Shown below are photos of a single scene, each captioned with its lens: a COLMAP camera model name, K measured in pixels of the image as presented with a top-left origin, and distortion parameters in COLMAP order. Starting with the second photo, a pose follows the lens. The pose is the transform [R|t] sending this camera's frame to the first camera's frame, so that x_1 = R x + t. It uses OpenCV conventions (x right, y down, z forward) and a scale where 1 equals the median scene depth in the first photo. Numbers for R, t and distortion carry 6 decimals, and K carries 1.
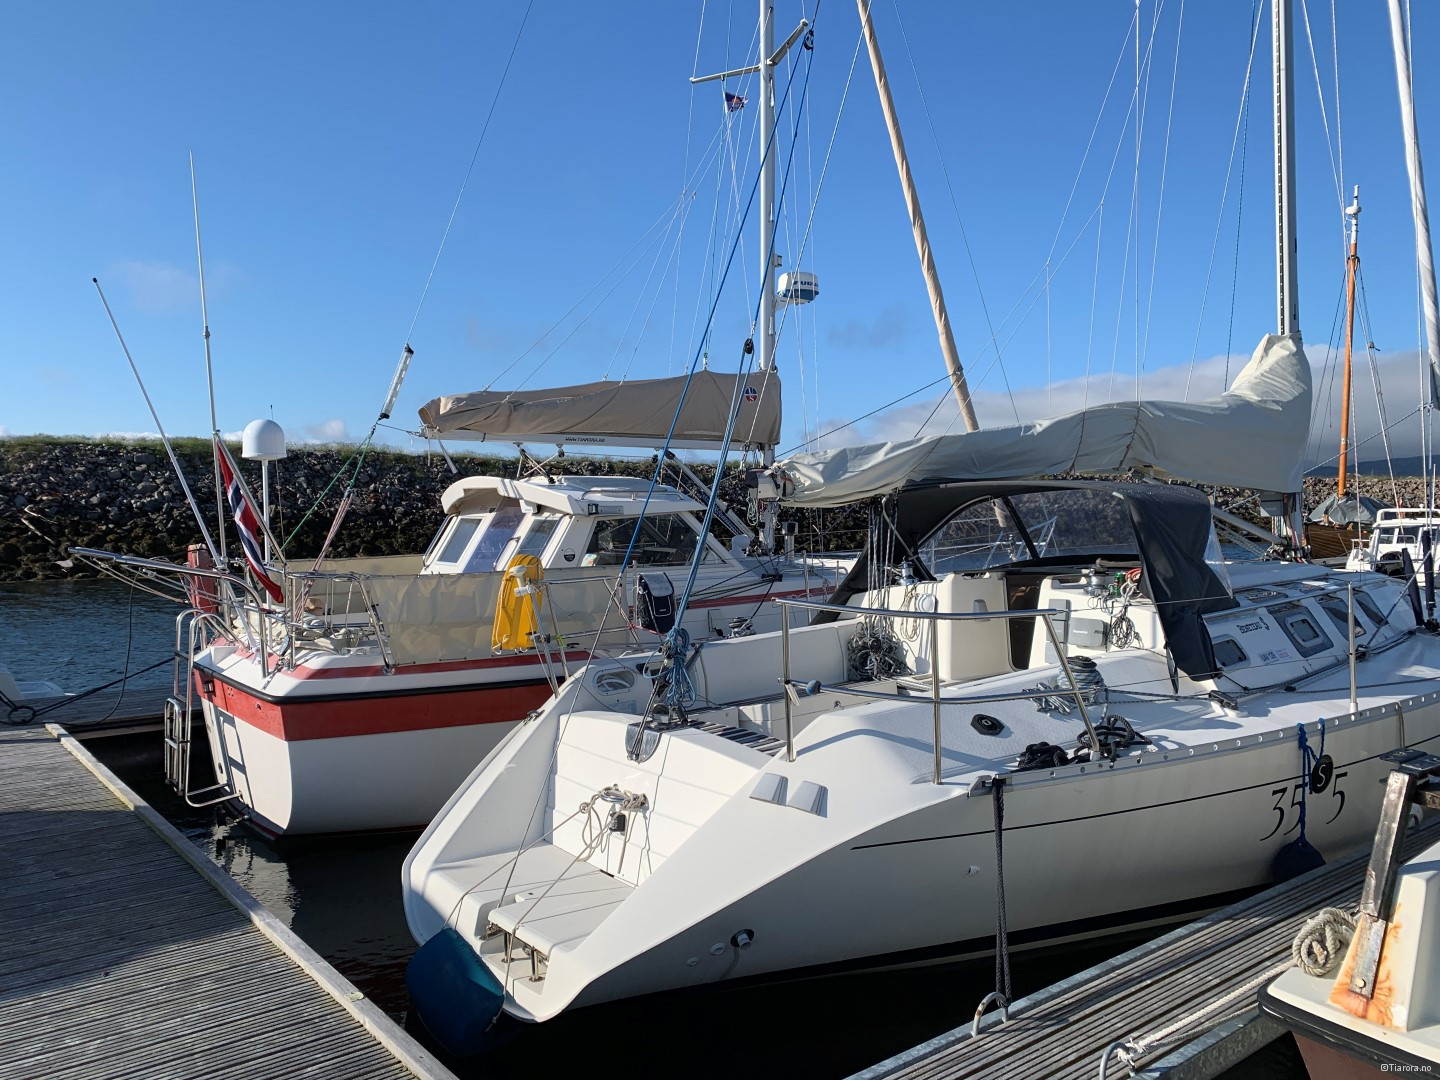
lens RADIAL K [[1102.7, 0, 716.3], [0, 1102.7, 535.6], [0, 0, 1]] dist [0.048349, -0.075294]
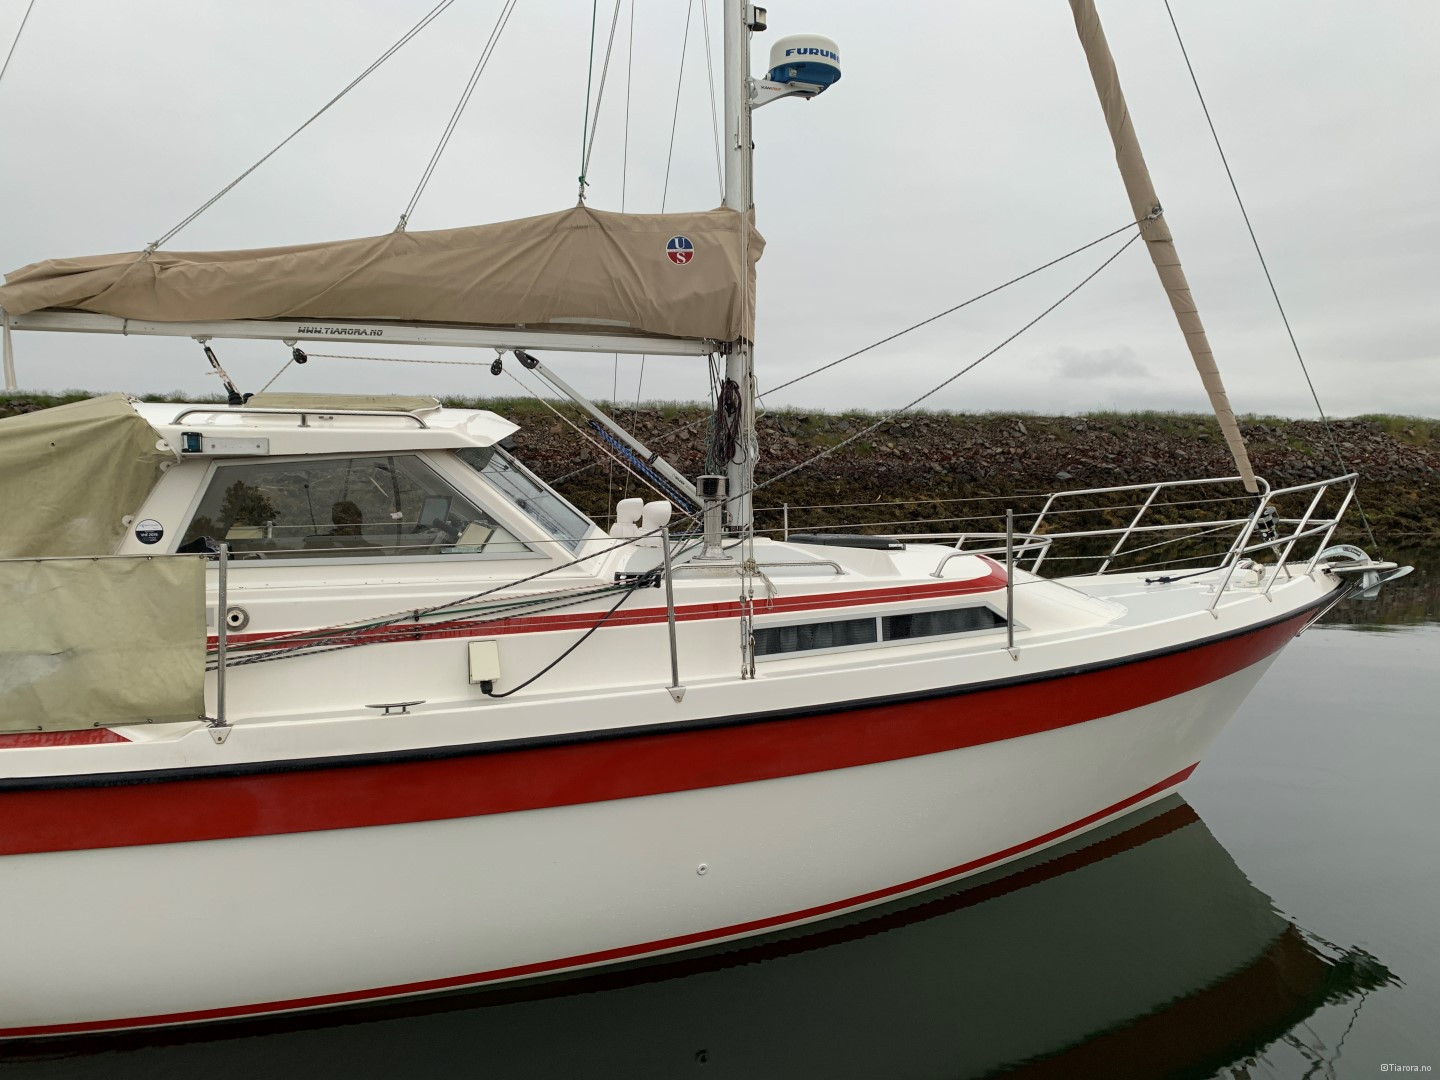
lens RADIAL K [[1102.7, 0, 718.5], [0, 1102.7, 535.0], [0, 0, 1]] dist [0.048349, -0.075294]
pose [[0.949596, 0.014390, -0.313145, 0.252061], [-0.007596, 0.999709, 0.022905, 0.004134], [0.313383, -0.019371, 0.949429, 0.518135]]
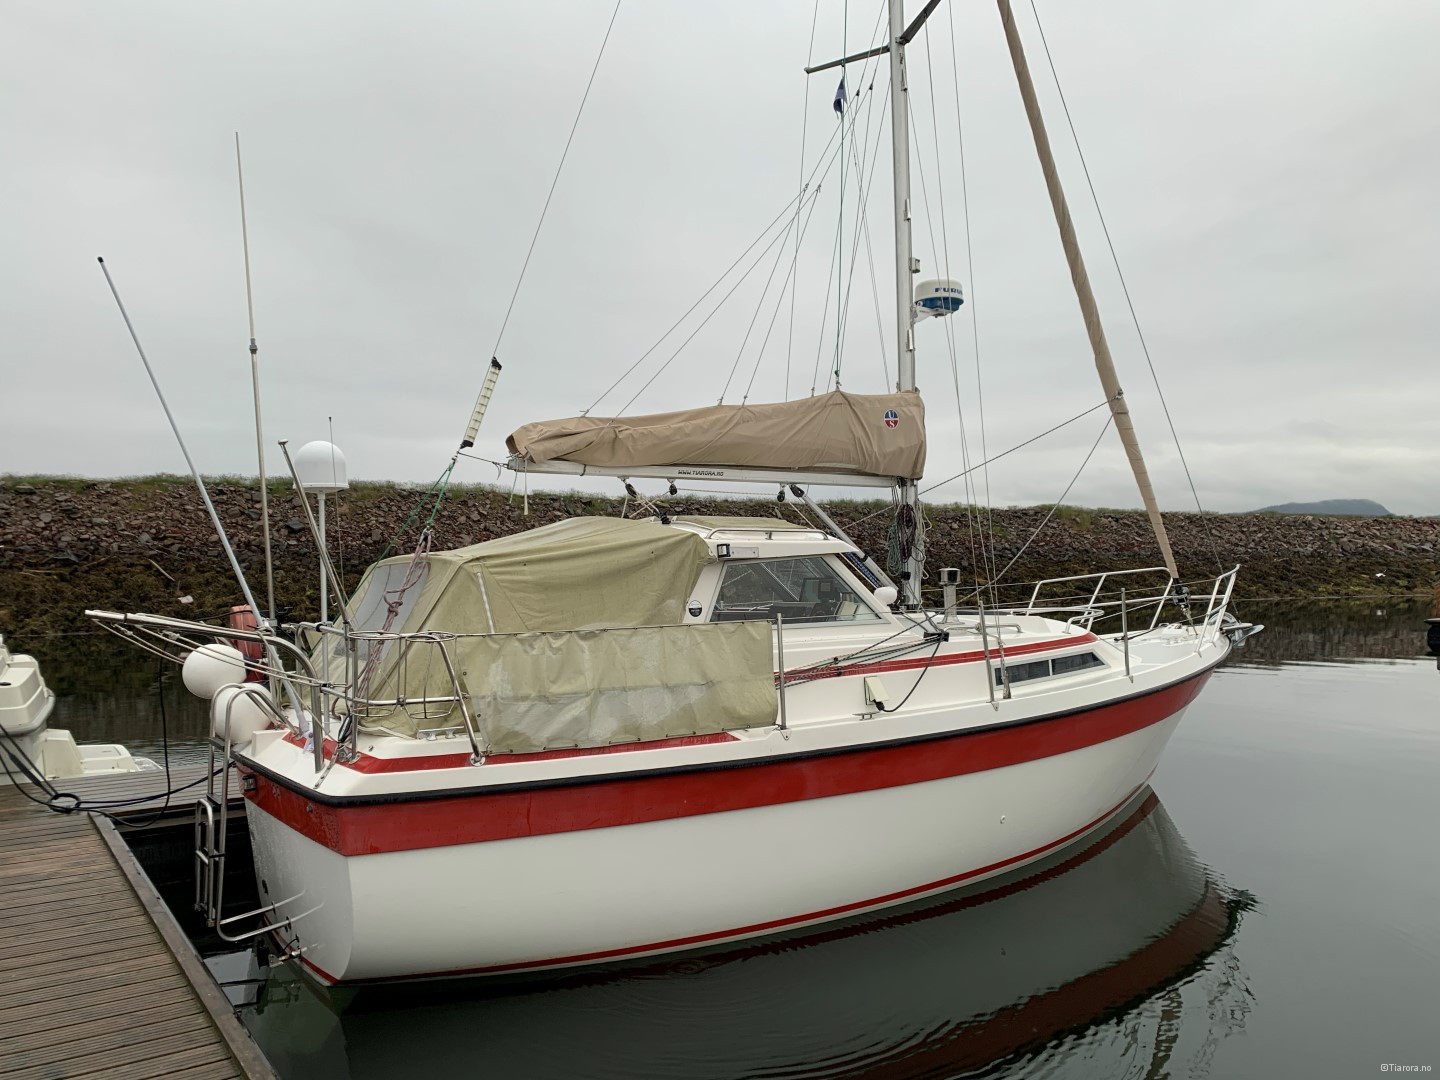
lens RADIAL K [[1102.7, 0, 709.9], [0, 1102.7, 535.3], [0, 0, 1]] dist [0.048349, -0.075294]
pose [[0.998469, -0.019762, -0.051660, -0.071162], [0.016224, 0.997552, -0.068022, 0.016293], [0.052878, 0.067080, 0.996345, 0.180285]]
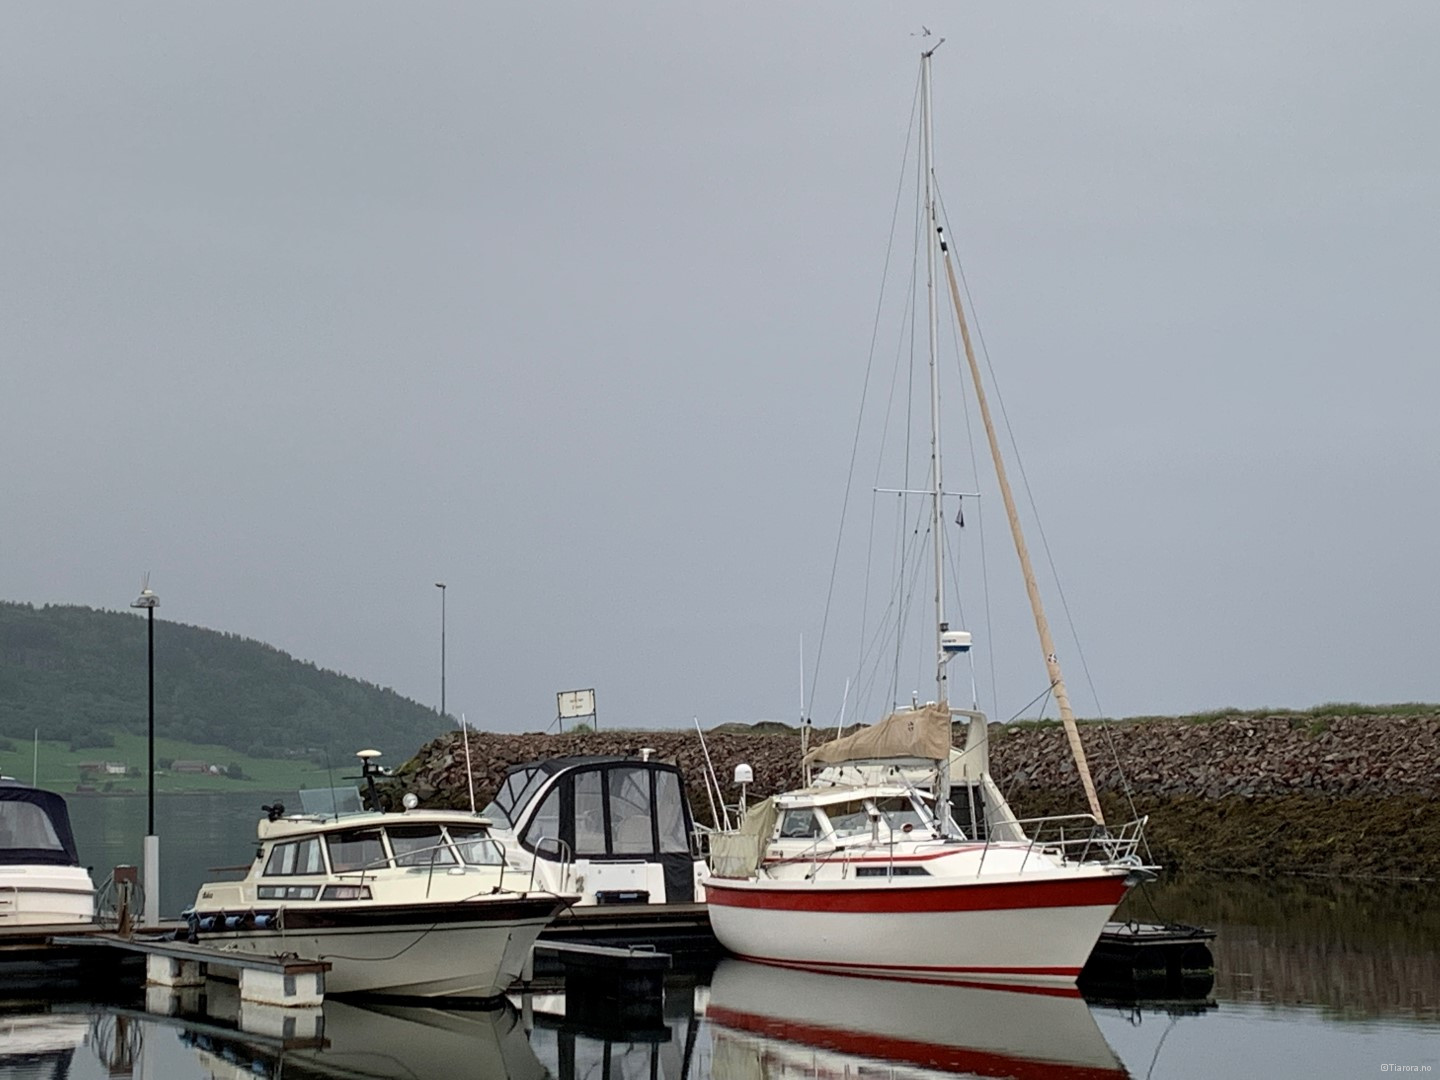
lens RADIAL K [[3061.9, 0, 721.0], [0, 3061.9, 539.4], [0, 0, 1]] dist [0.104152, 0.000000]
pose [[-0.140586, -0.034868, -0.989454, 4.706176], [0.028552, 0.998821, -0.039255, -0.255419], [0.989657, -0.033770, -0.139424, 1.486837]]
